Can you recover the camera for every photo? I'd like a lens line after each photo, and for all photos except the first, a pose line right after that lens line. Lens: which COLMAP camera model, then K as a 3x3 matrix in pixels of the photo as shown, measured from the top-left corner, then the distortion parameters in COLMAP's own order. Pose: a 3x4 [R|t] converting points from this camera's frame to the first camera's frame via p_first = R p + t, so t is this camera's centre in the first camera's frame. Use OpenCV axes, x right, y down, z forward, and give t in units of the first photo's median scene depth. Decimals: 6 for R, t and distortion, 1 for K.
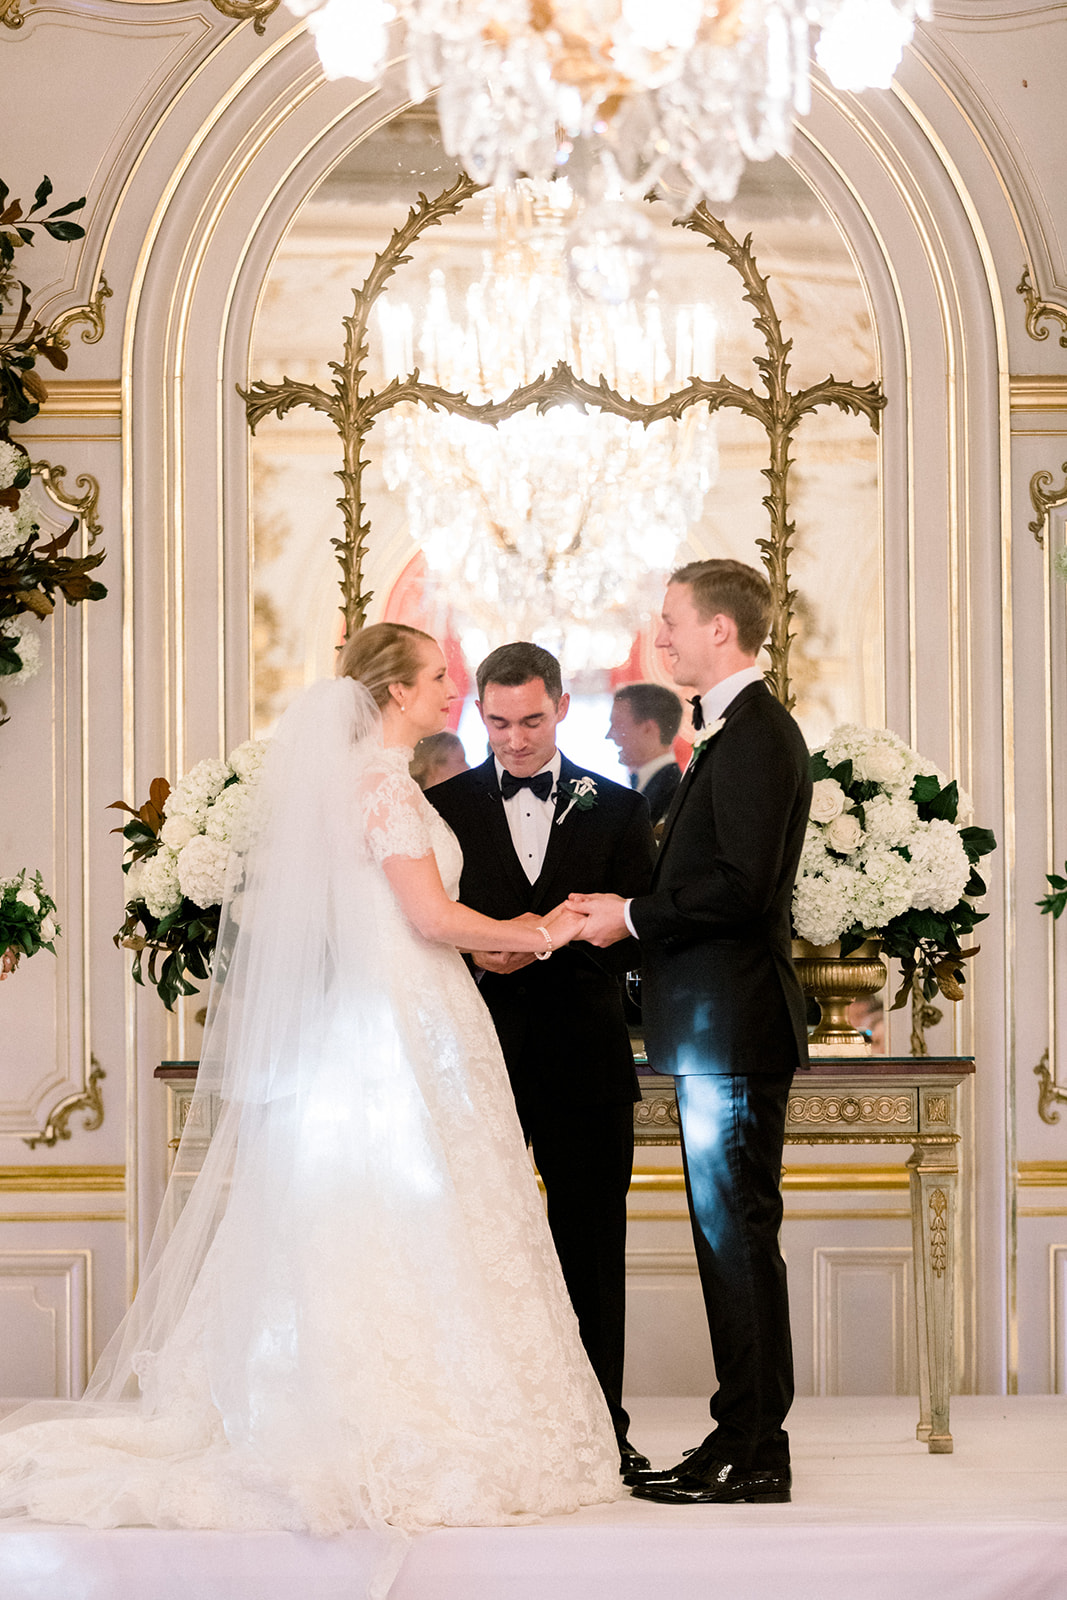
lens RADIAL K [[6662.6, 0, 528.4], [0, 6662.6, 807.0], [0, 0, 1]] dist [-0.078357, 0.000000]
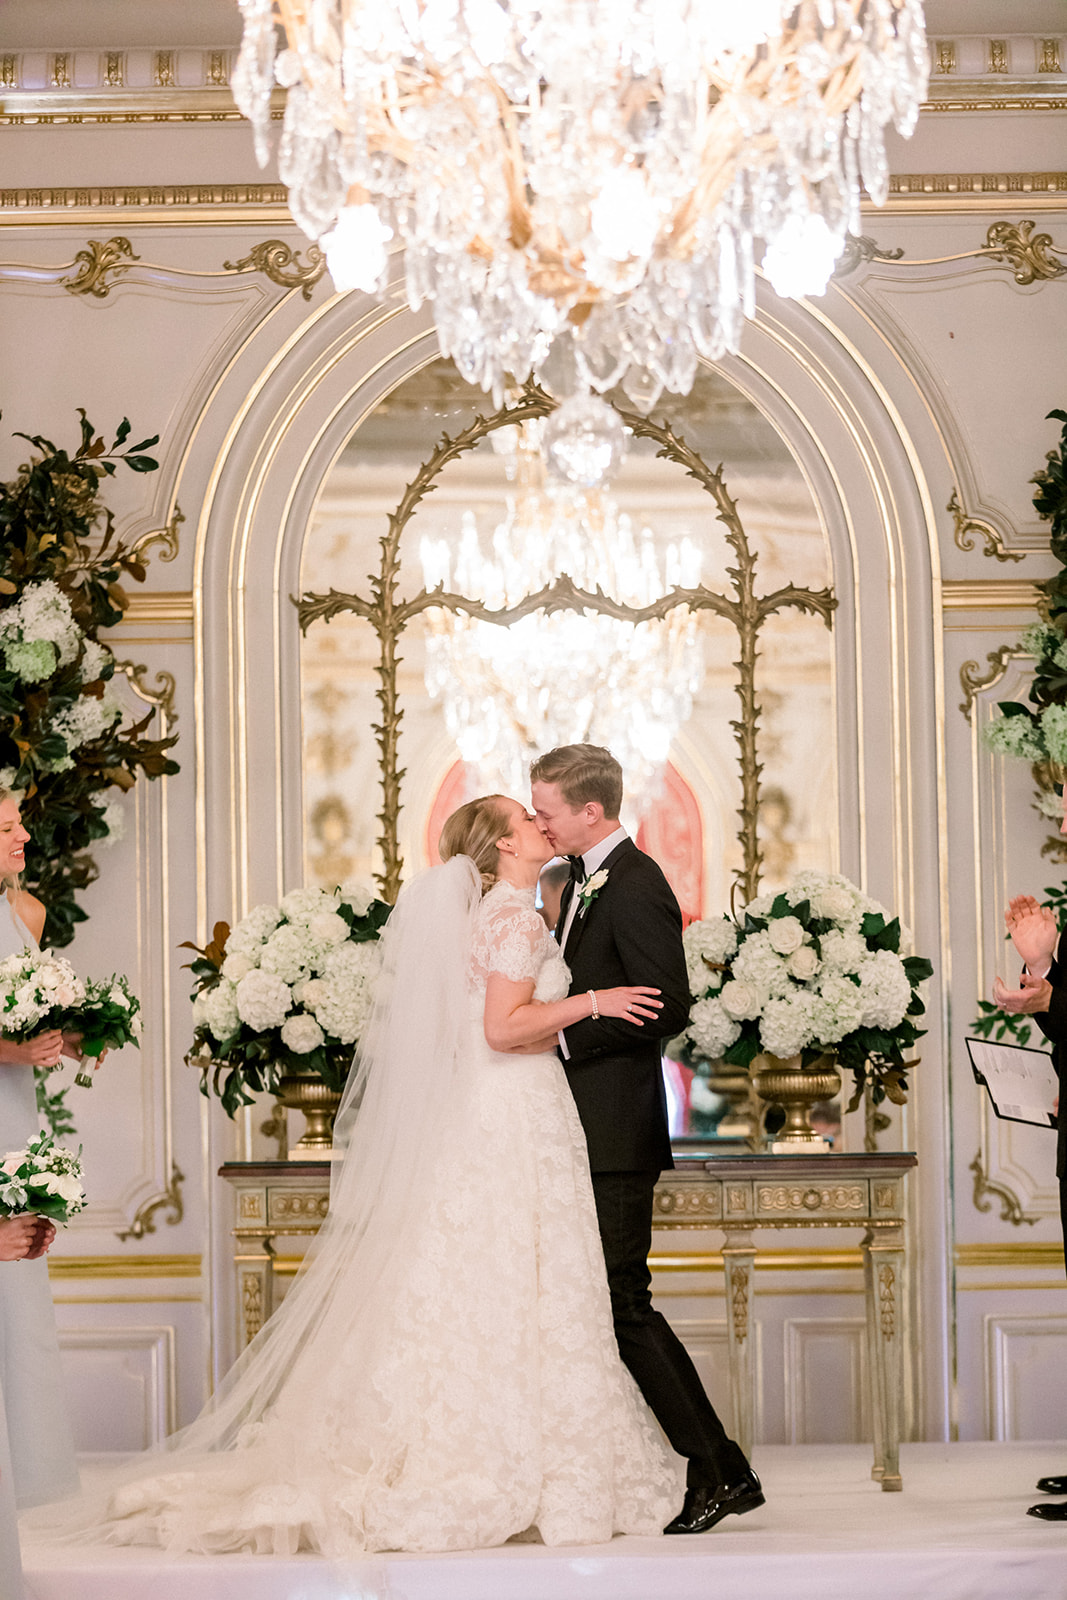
lens RADIAL K [[5455.5, 0, 533.9], [0, 5455.5, 797.9], [0, 0, 1]] dist [-0.003440, 0.000000]
pose [[0.999941, -0.010004, -0.004344, 0.003506], [0.009861, 0.999449, -0.031687, 0.004041], [0.004659, 0.031643, 0.999488, 0.029444]]
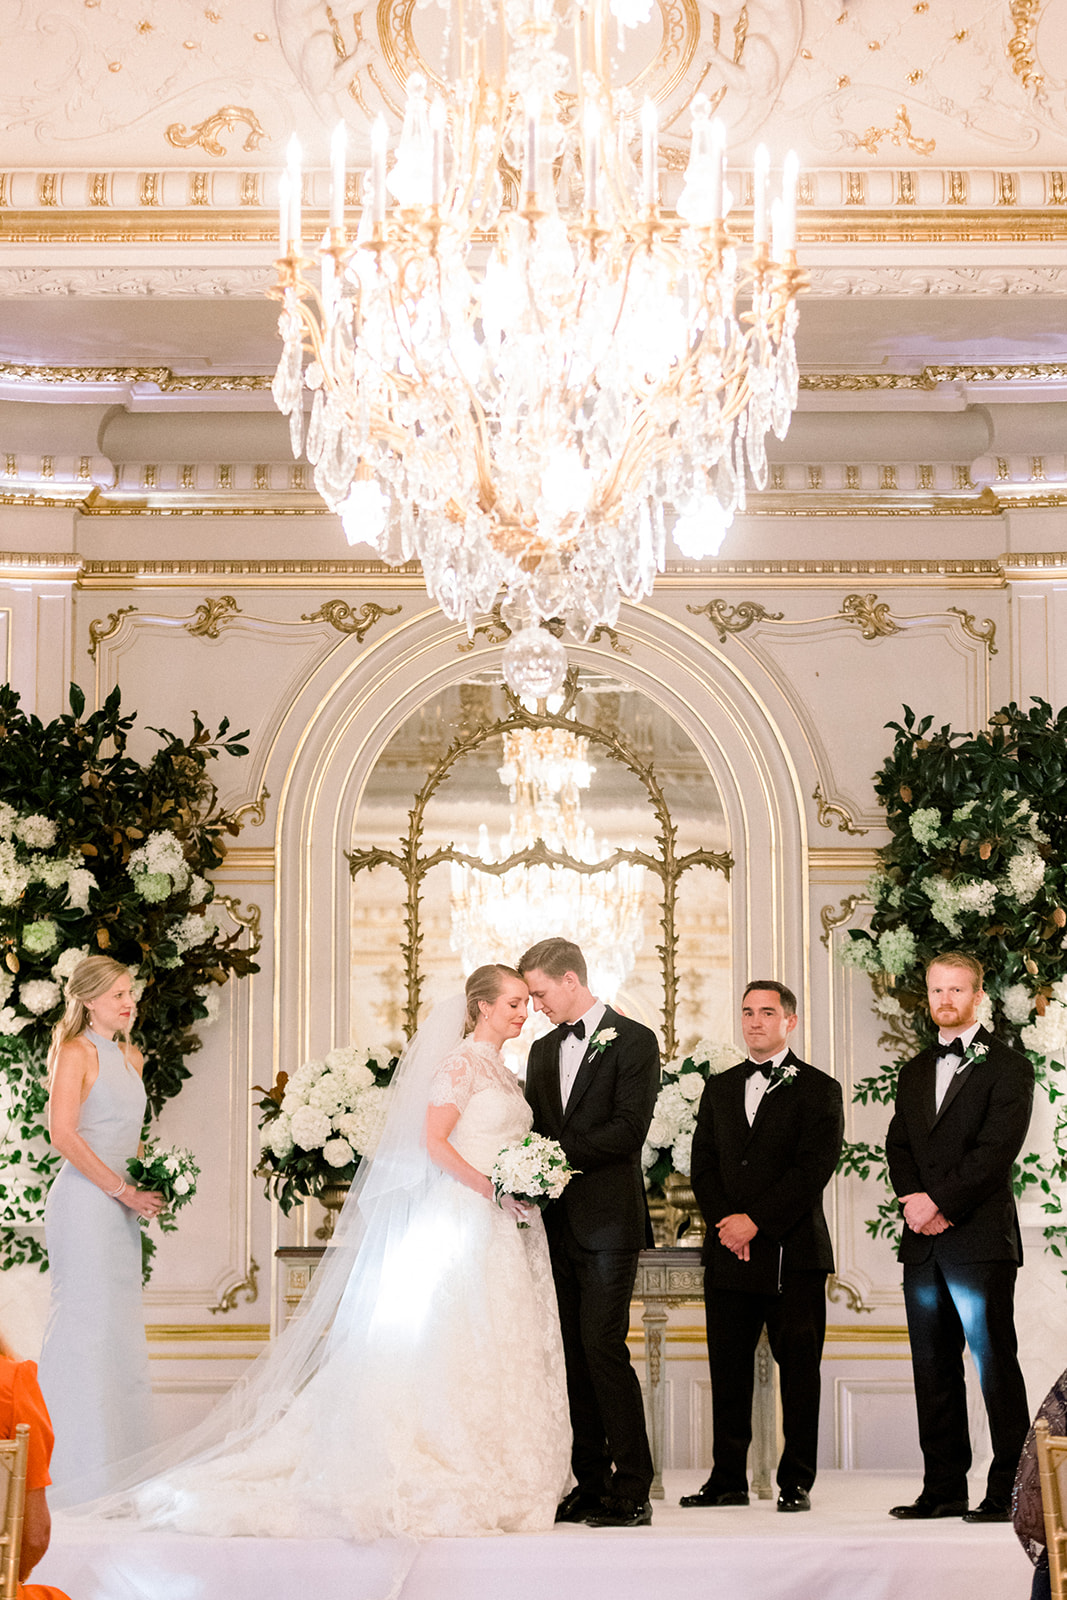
lens RADIAL K [[3669.0, 0, 529.2], [0, 3669.0, 794.4], [0, 0, 1]] dist [0.124447, 0.000000]
pose [[0.999972, 0.004608, -0.005972, 0.008023], [-0.005188, 0.994874, -0.100993, 0.015216], [0.005476, 0.101022, 0.994869, 0.085418]]
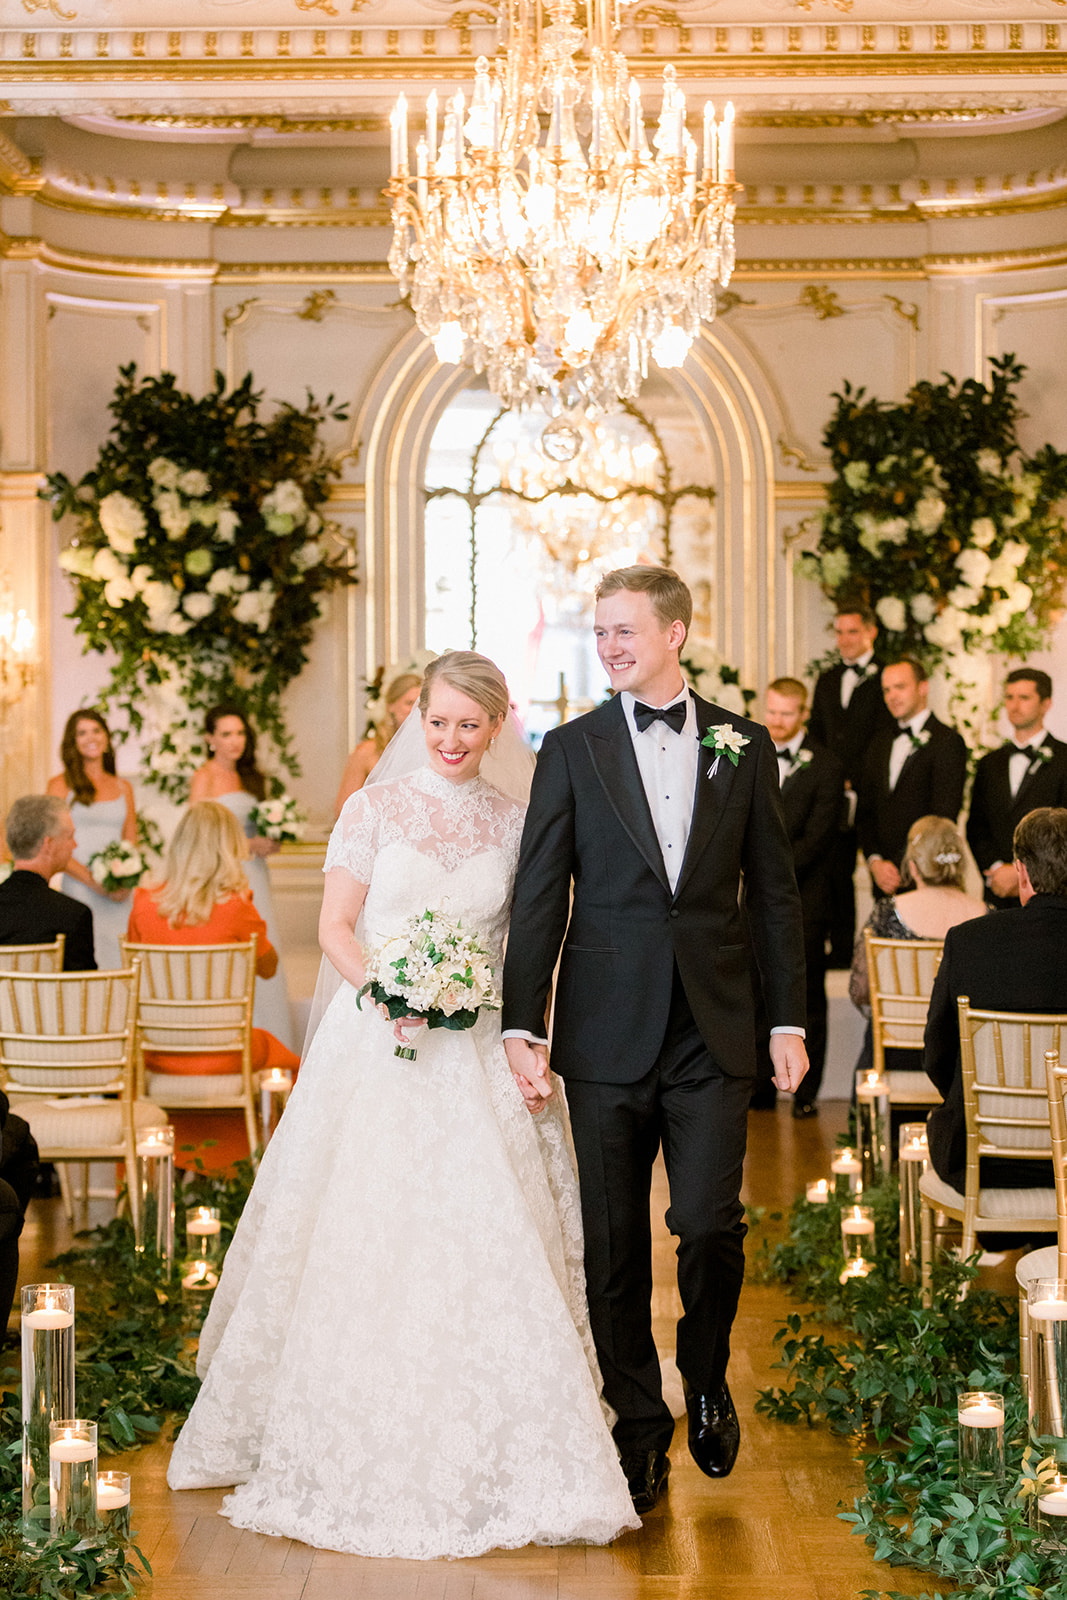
lens RADIAL K [[3207.1, 0, 530.7], [0, 3207.1, 793.5], [0, 0, 1]] dist [0.071841, 0.000000]
pose [[0.999872, 0.001985, -0.015866, 0.009641], [-0.001420, 0.999368, 0.035511, 0.000071], [0.015926, -0.035484, 0.999243, -0.059205]]
